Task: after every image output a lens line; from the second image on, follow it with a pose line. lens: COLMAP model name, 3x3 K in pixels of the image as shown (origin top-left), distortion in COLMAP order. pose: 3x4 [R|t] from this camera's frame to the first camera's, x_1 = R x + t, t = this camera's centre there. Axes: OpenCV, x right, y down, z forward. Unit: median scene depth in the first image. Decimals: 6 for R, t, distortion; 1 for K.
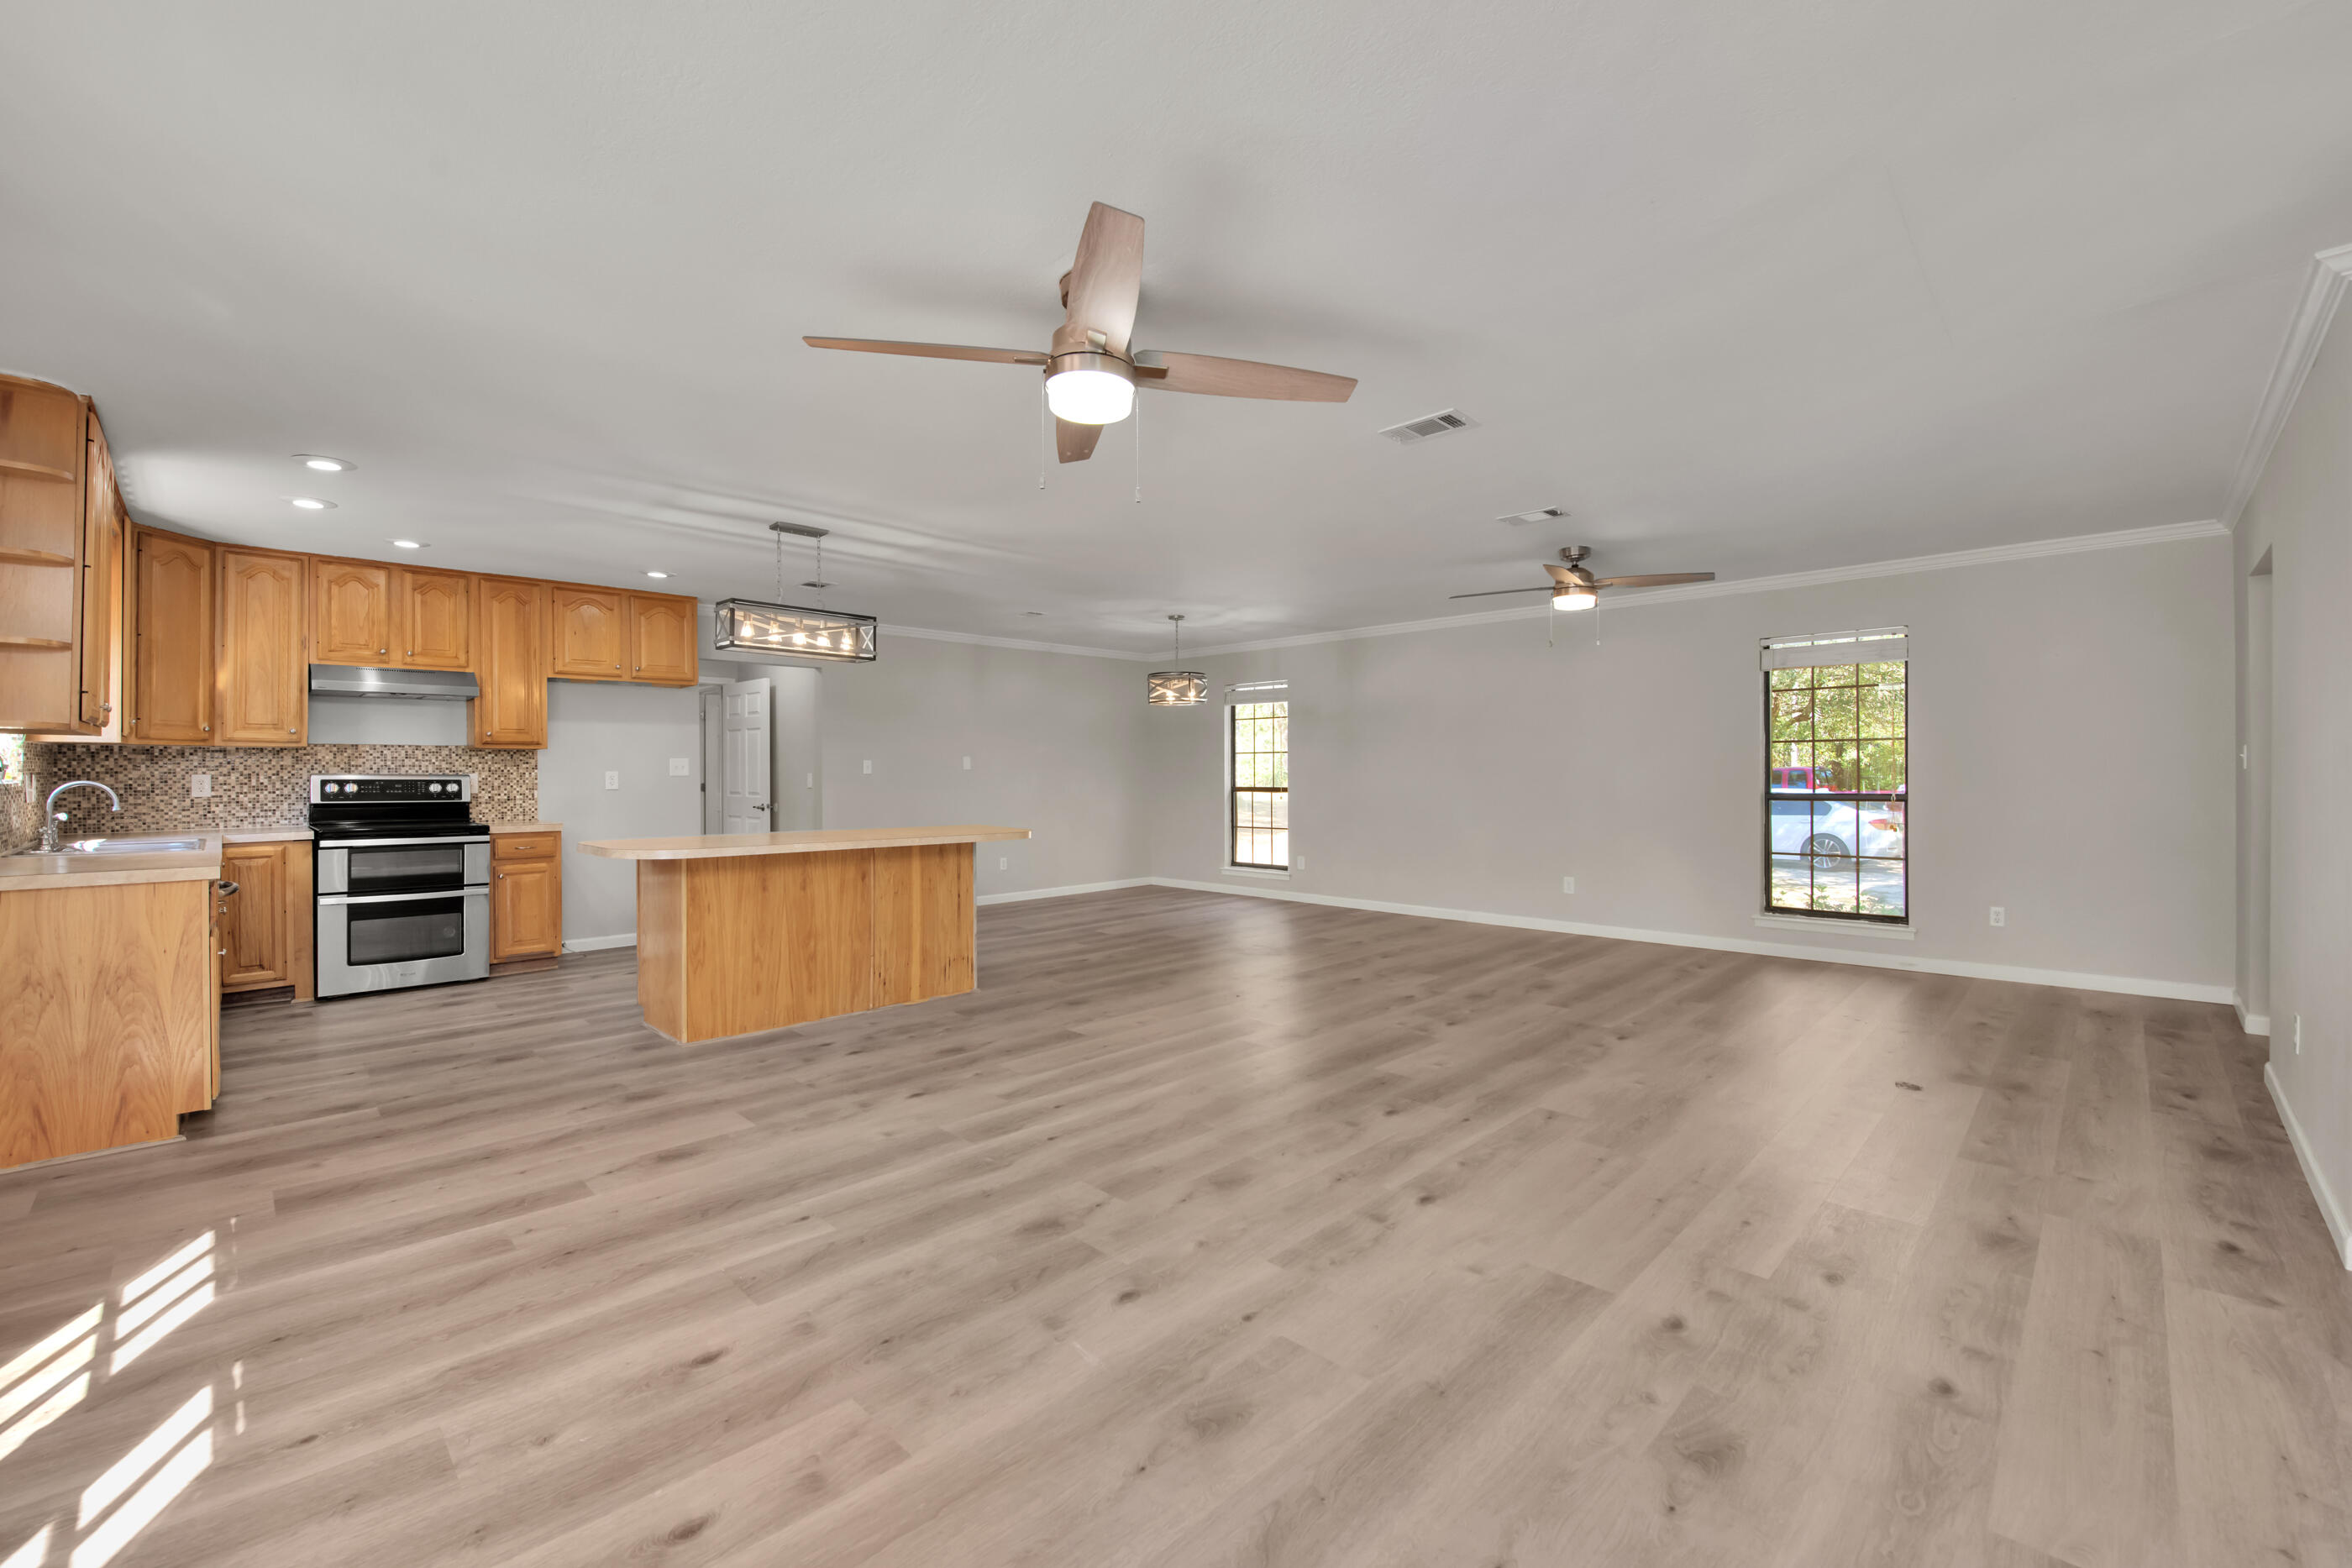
lens RADIAL K [[961.2, 0, 1163.4], [0, 961.2, 771.3], [0, 0, 1]] dist [-0.013755, -0.003274]
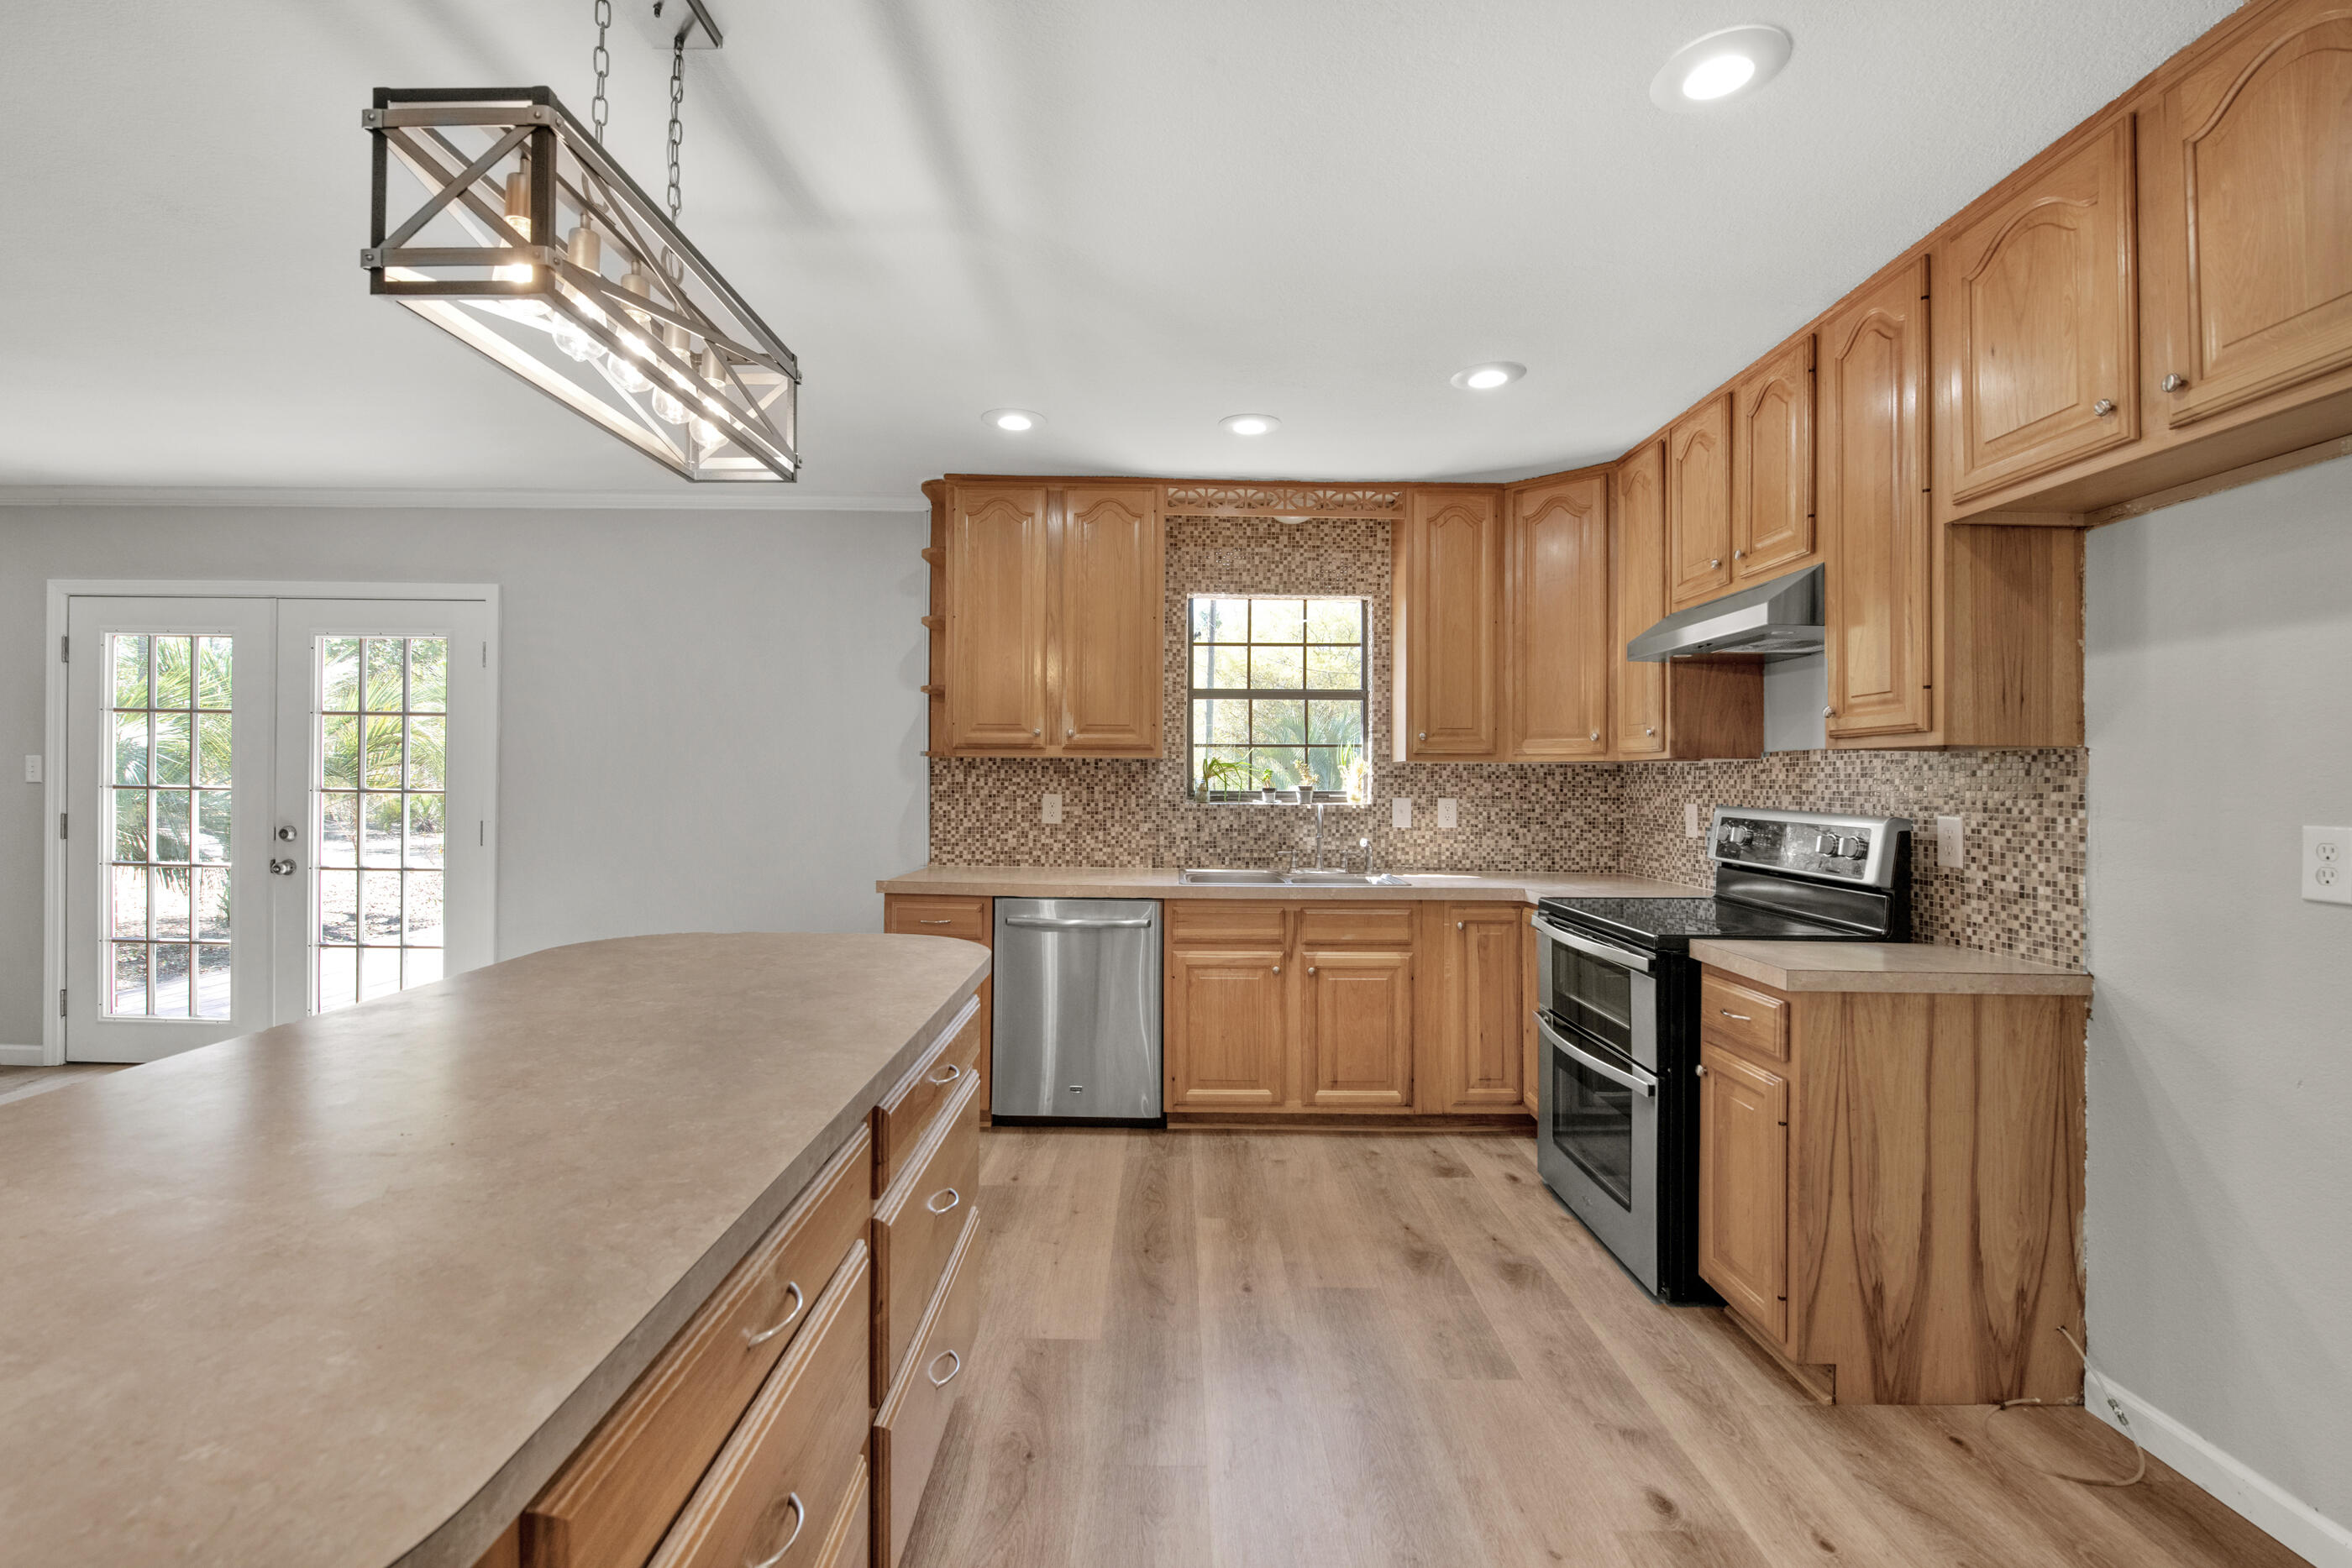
lens RADIAL K [[1008.8, 0, 1191.8], [0, 1008.8, 772.6], [0, 0, 1]] dist [-0.011753, -0.000047]
pose [[-0.696175, -0.009789, -0.717805, -0.268249], [-0.009326, 0.999946, -0.004592, -0.012250], [0.717811, 0.003497, -0.696229, 1.267489]]
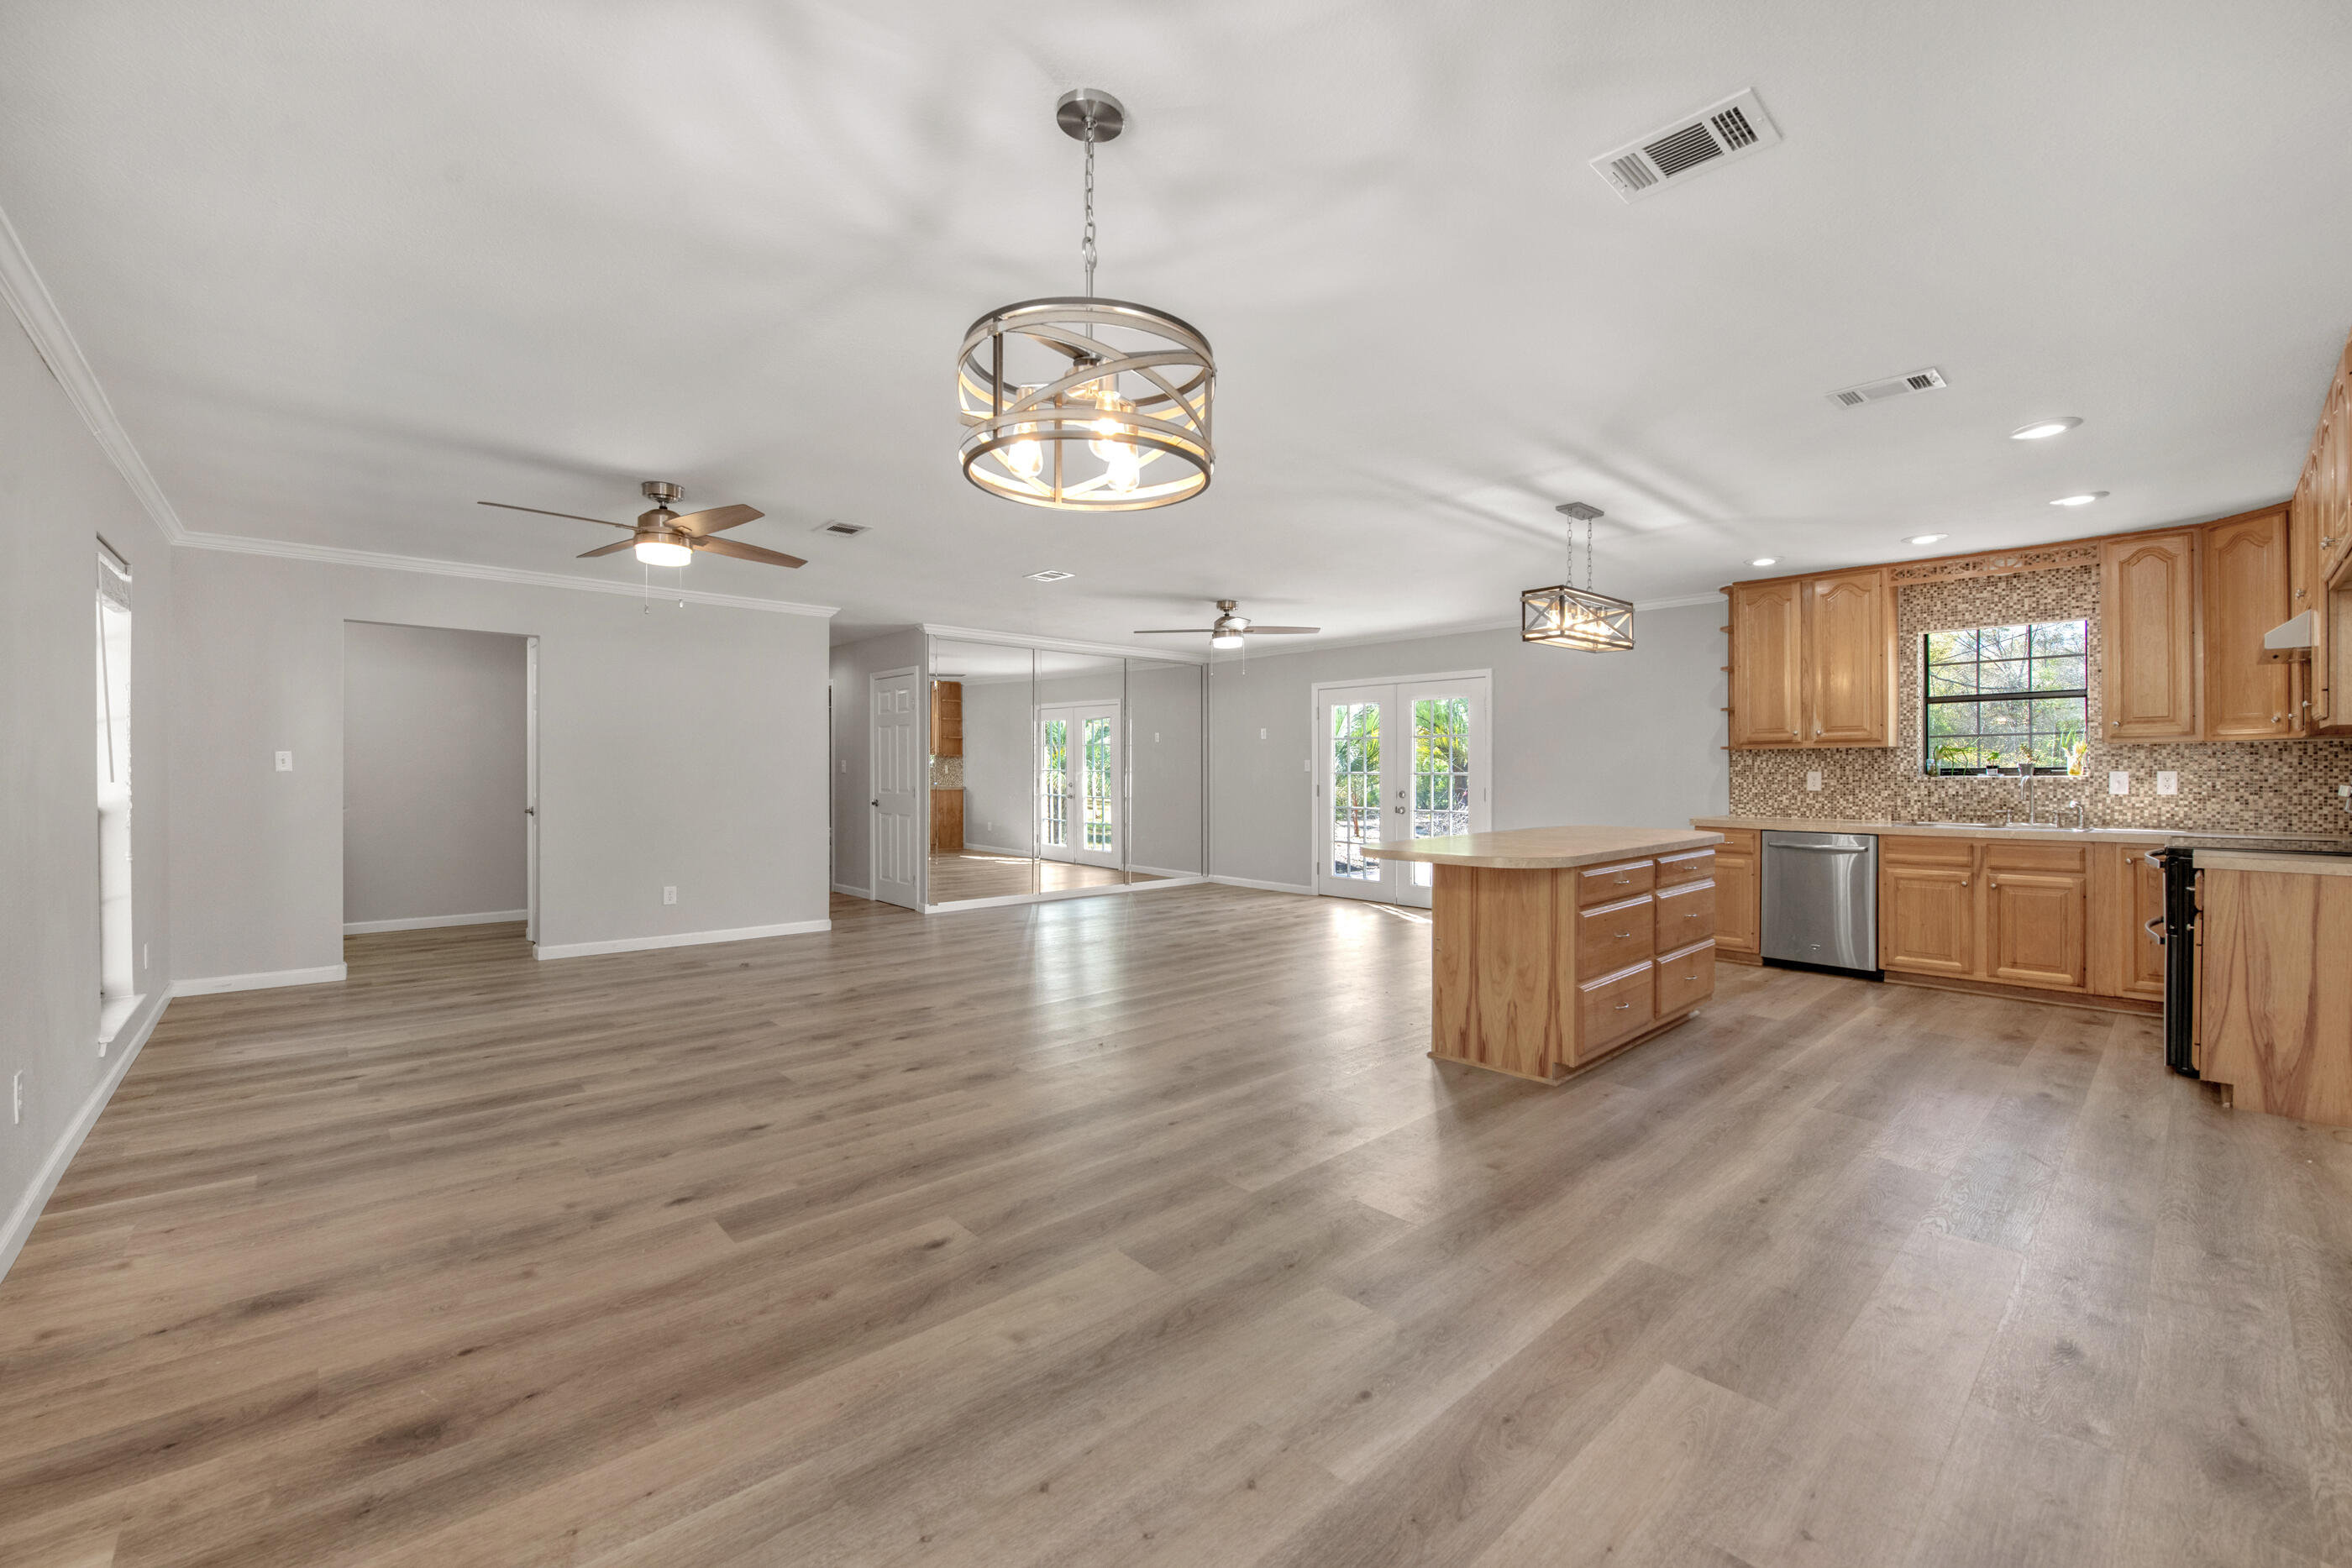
lens RADIAL K [[979.9, 0, 1183.1], [0, 979.9, 783.7], [0, 0, 1]] dist [-0.017101, -0.000973]
pose [[-0.999161, 0.003241, 0.040829, -0.029082], [0.003695, 0.999932, 0.011059, 0.001298], [-0.040790, 0.011200, -0.999105, 1.881897]]
